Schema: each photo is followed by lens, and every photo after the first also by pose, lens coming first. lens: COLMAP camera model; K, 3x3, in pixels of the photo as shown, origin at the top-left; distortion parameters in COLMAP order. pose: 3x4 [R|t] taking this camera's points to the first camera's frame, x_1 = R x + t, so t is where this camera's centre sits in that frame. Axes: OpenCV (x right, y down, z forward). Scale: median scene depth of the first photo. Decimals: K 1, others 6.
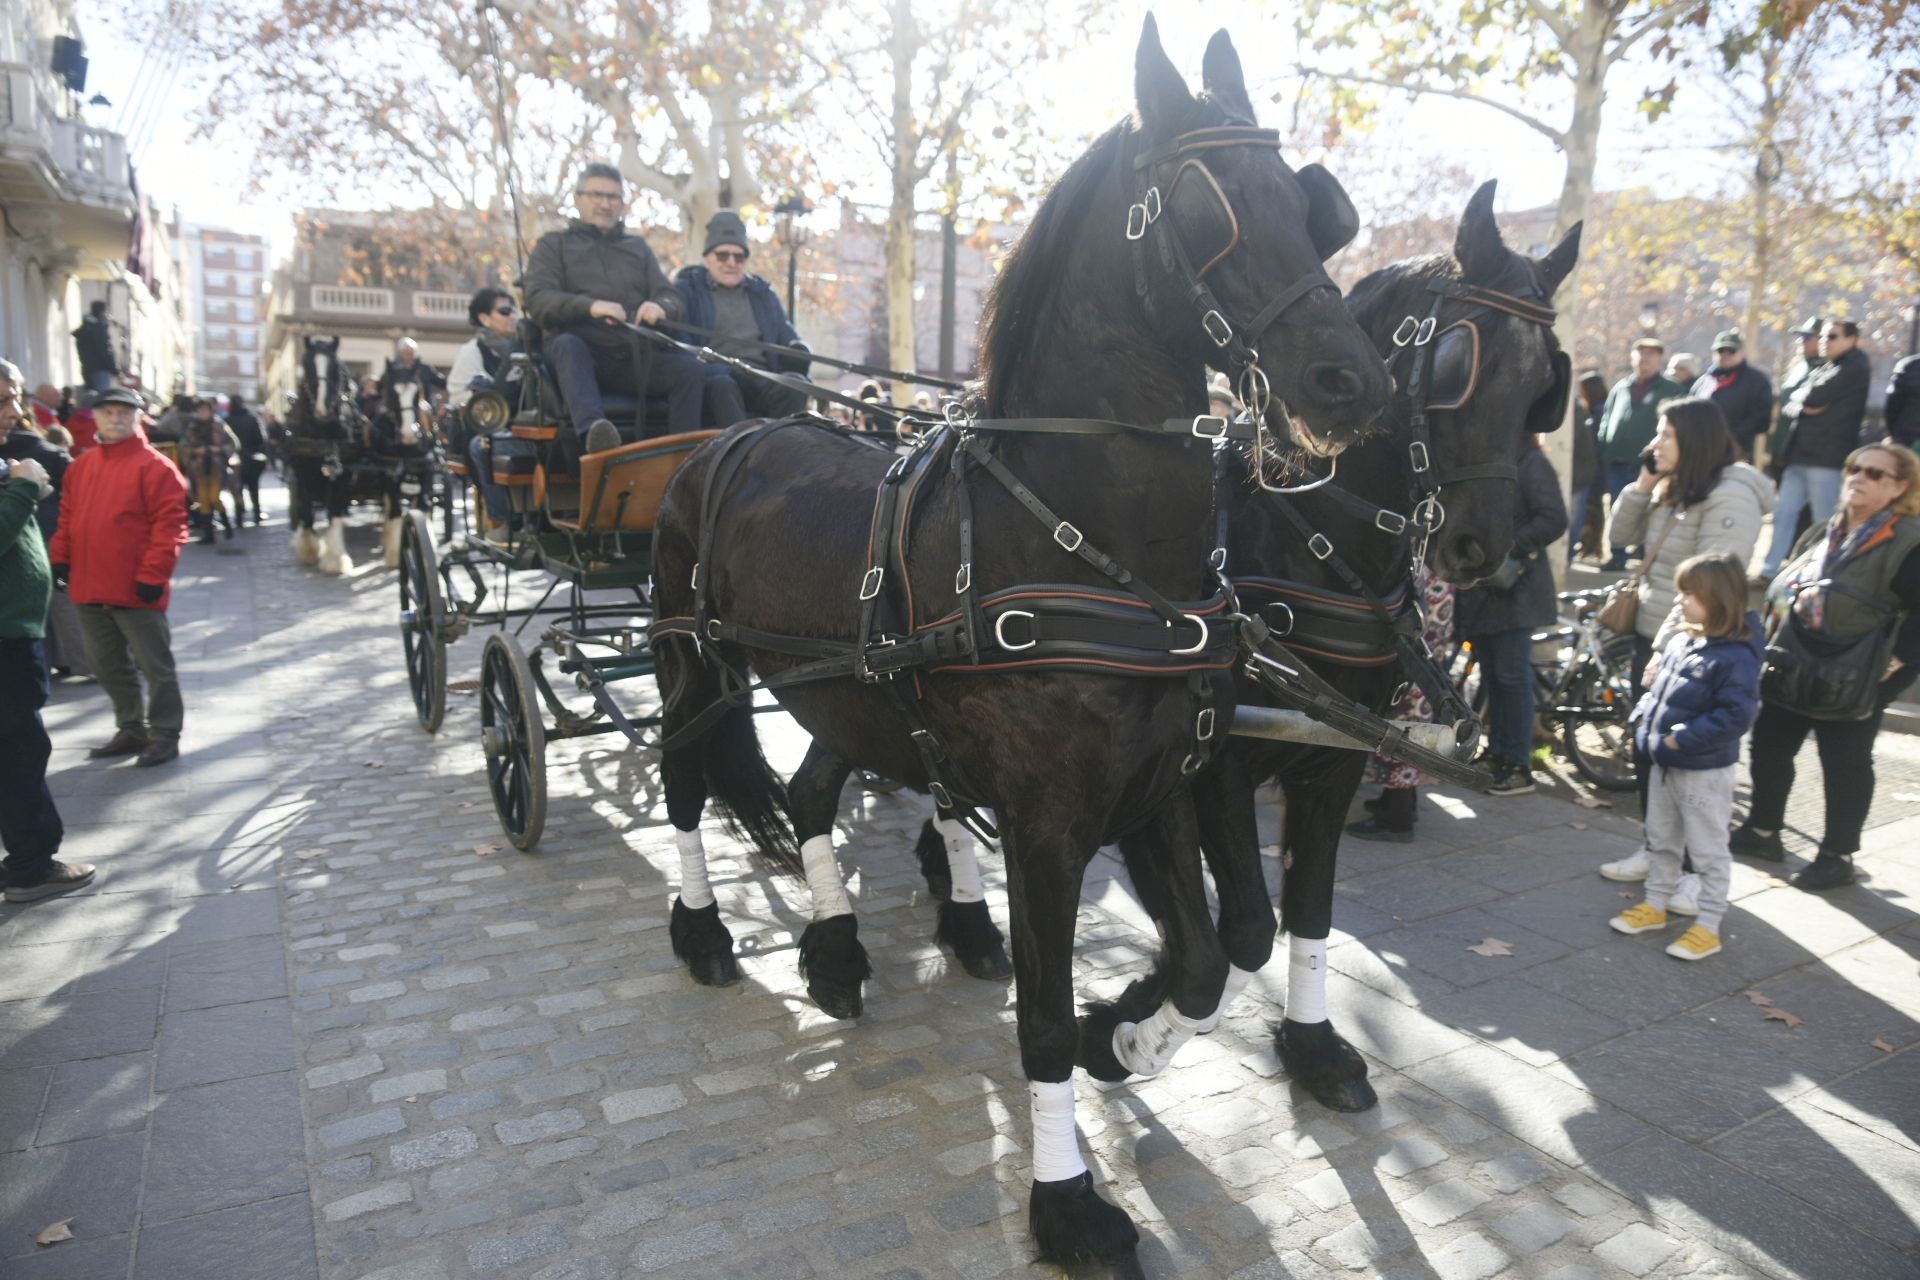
lens RADIAL K [[1314.7, 0, 953.8], [0, 1314.7, 643.4], [0, 0, 1]] dist [-0.127803, 0.089046]
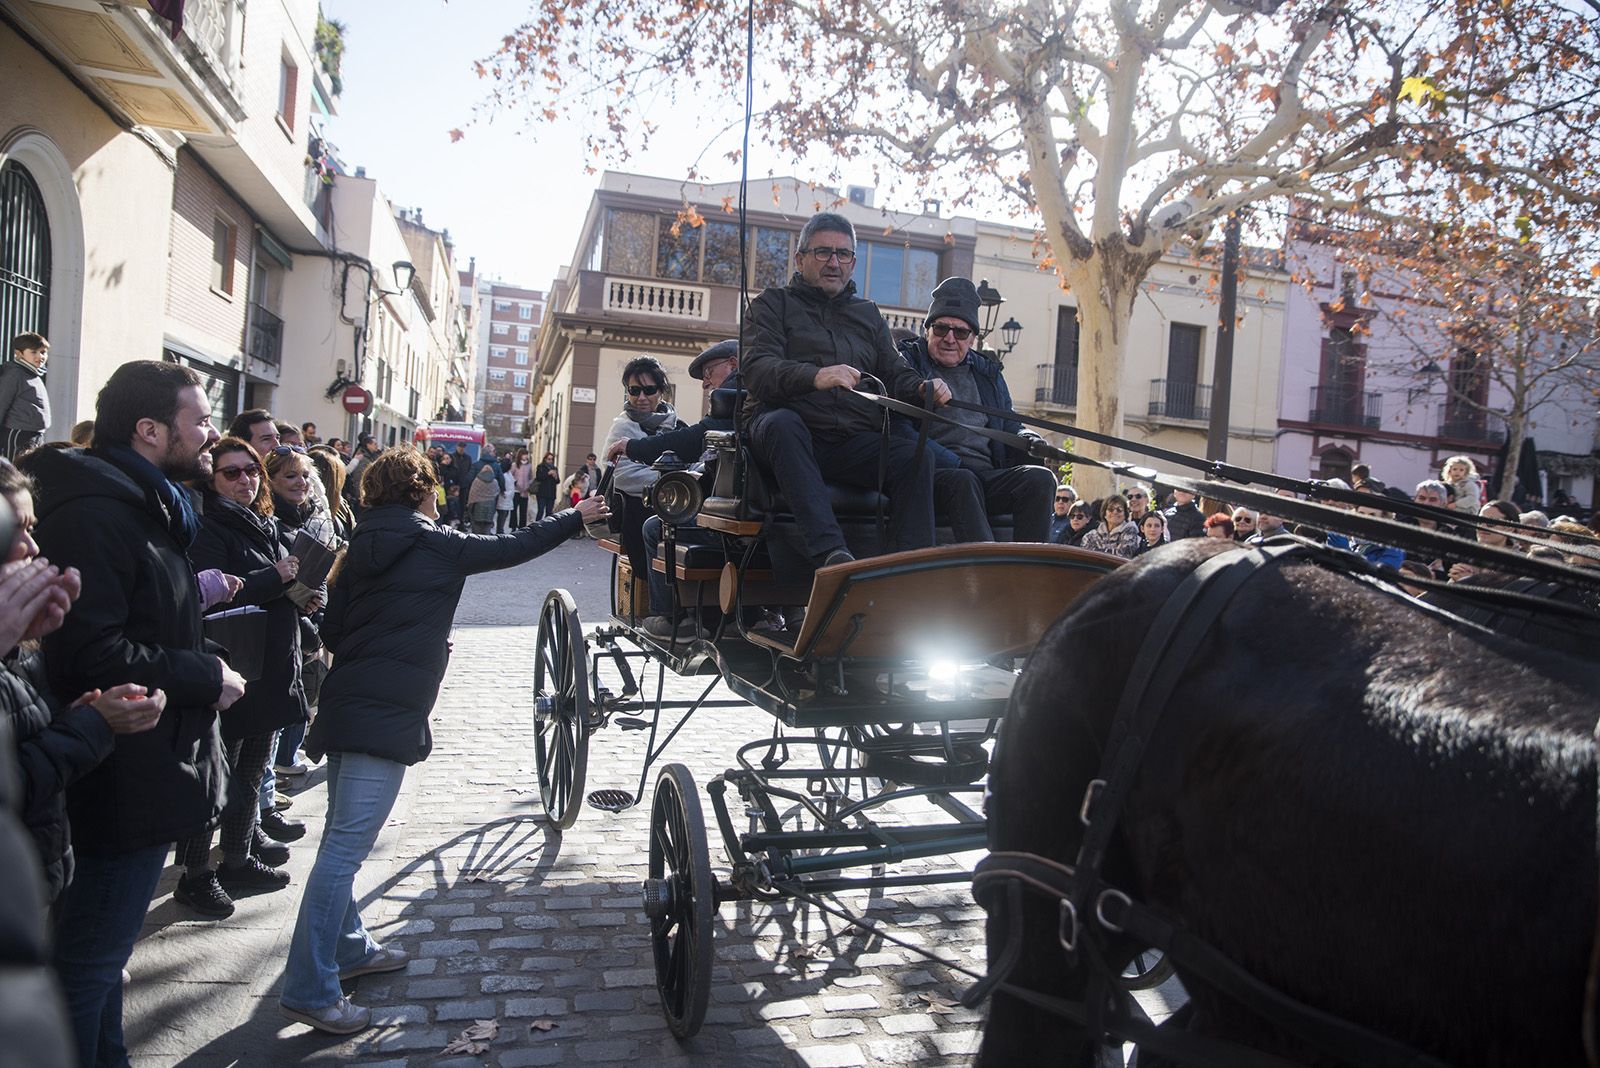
lens RADIAL K [[1101.3, 0, 794.8], [0, 1101.3, 538.9], [0, 0, 1]] dist [-0.128843, 0.096380]
pose [[0.967884, 0.049930, -0.246388, -0.067946], [-0.074983, 0.992804, -0.093366, -0.023911], [0.239953, 0.108842, 0.964664, 0.125720]]
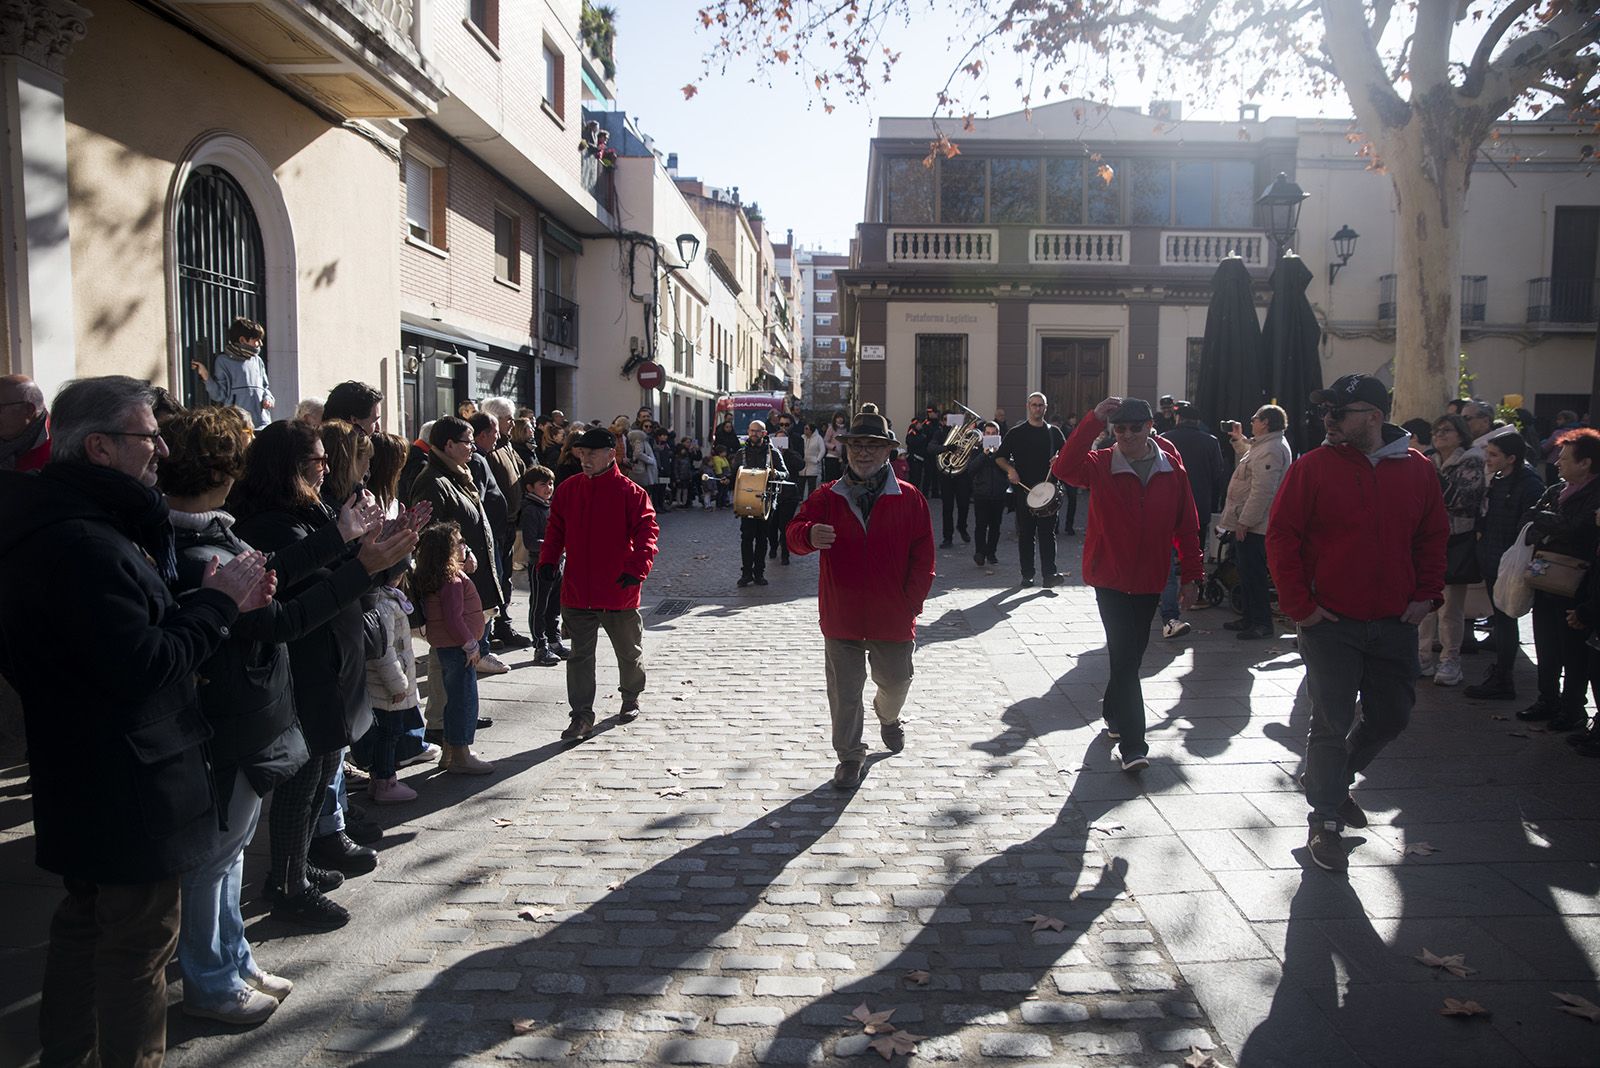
lens RADIAL K [[1101.3, 0, 794.8], [0, 1101.3, 538.9], [0, 0, 1]] dist [-0.128843, 0.096380]
pose [[0.849917, 0.023983, -0.526371, -0.064964], [-0.050905, 0.998028, -0.036723, -0.024866], [0.524452, 0.058007, 0.849462, 0.134763]]
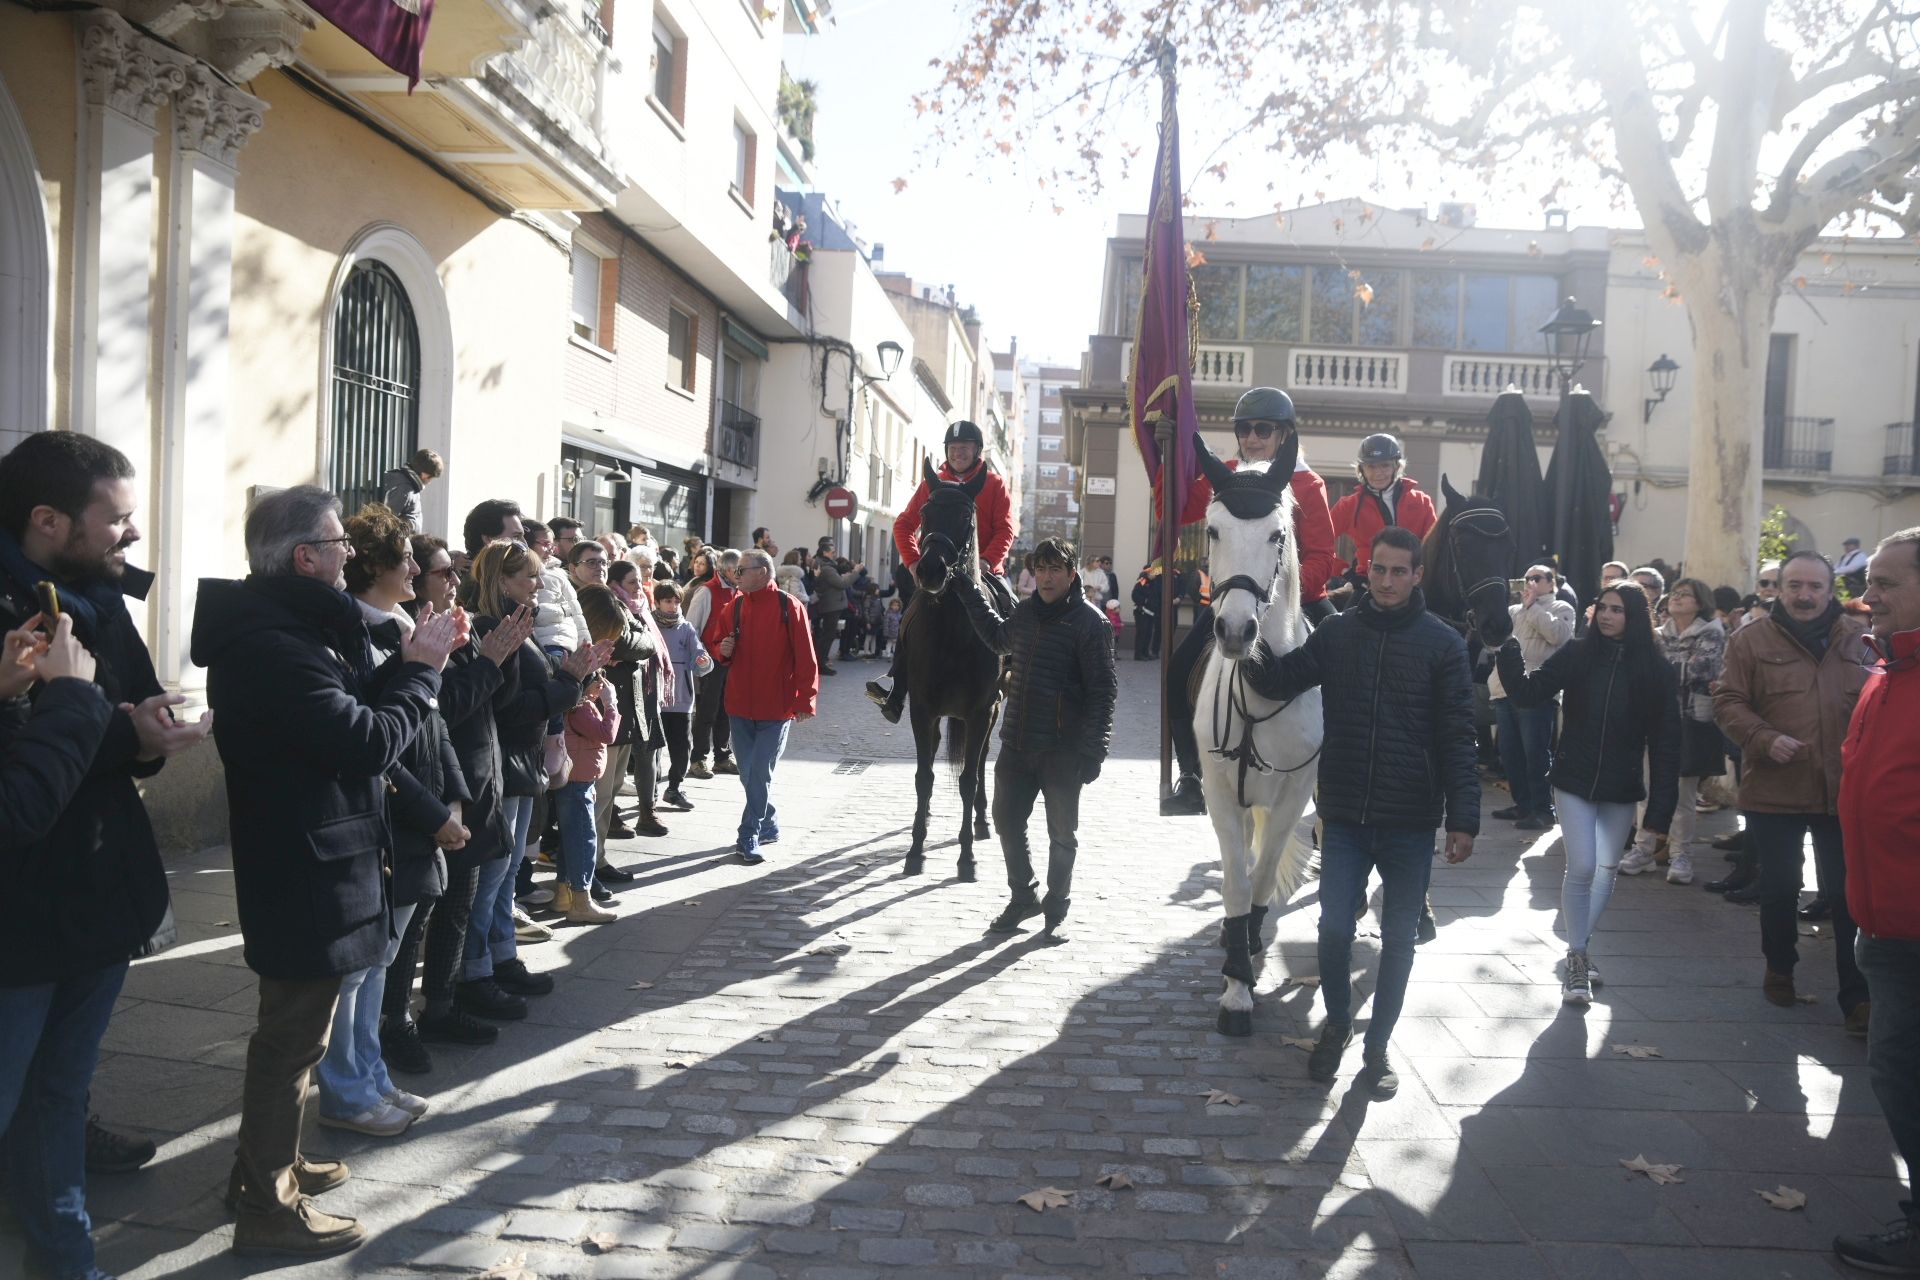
lens RADIAL K [[1324.6, 0, 959.0], [0, 1324.6, 632.7], [0, 0, 1]] dist [-0.125780, 0.098548]
pose [[0.828880, 0.028775, -0.558685, -0.062187], [-0.093255, 0.991810, -0.087273, -0.024281], [0.551598, 0.124439, 0.824775, 0.131692]]
